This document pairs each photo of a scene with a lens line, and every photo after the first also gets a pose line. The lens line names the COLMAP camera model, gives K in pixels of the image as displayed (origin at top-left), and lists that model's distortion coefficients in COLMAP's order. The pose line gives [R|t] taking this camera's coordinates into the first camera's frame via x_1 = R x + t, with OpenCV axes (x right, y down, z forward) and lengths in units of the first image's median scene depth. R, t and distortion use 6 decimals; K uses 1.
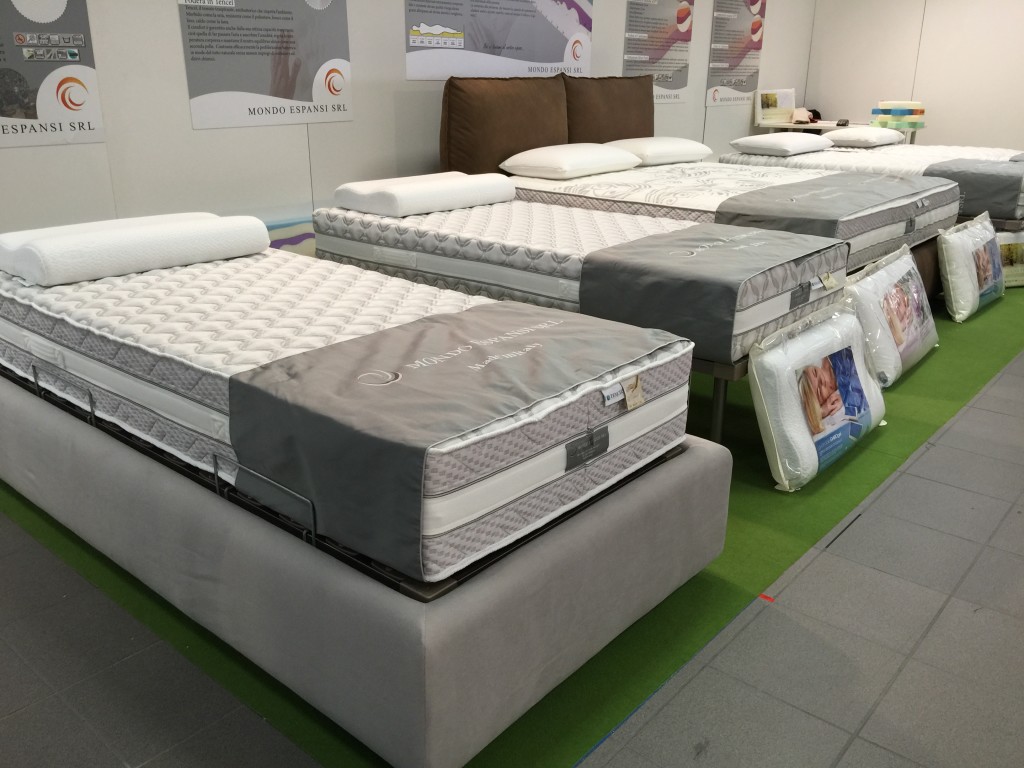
lens RADIAL K [[870.2, 0, 511.8], [0, 870.2, 385.2], [0, 0, 1]] dist [0.002605, -0.012864]
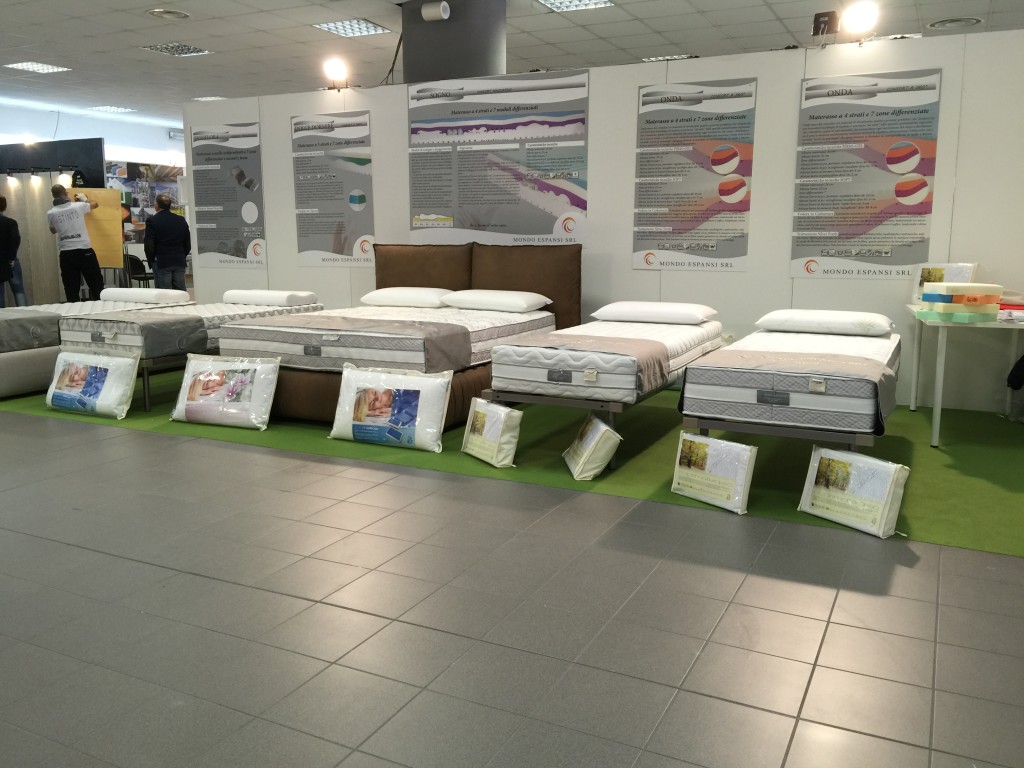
lens RADIAL K [[870.2, 0, 512.1], [0, 870.2, 383.1], [0, 0, 1]] dist [0.002605, -0.012864]
pose [[0.242157, 0.159964, -0.956959, 1.585686], [-0.325316, 0.942607, 0.075245, -0.291107], [0.914073, 0.293093, 0.280298, 0.784074]]
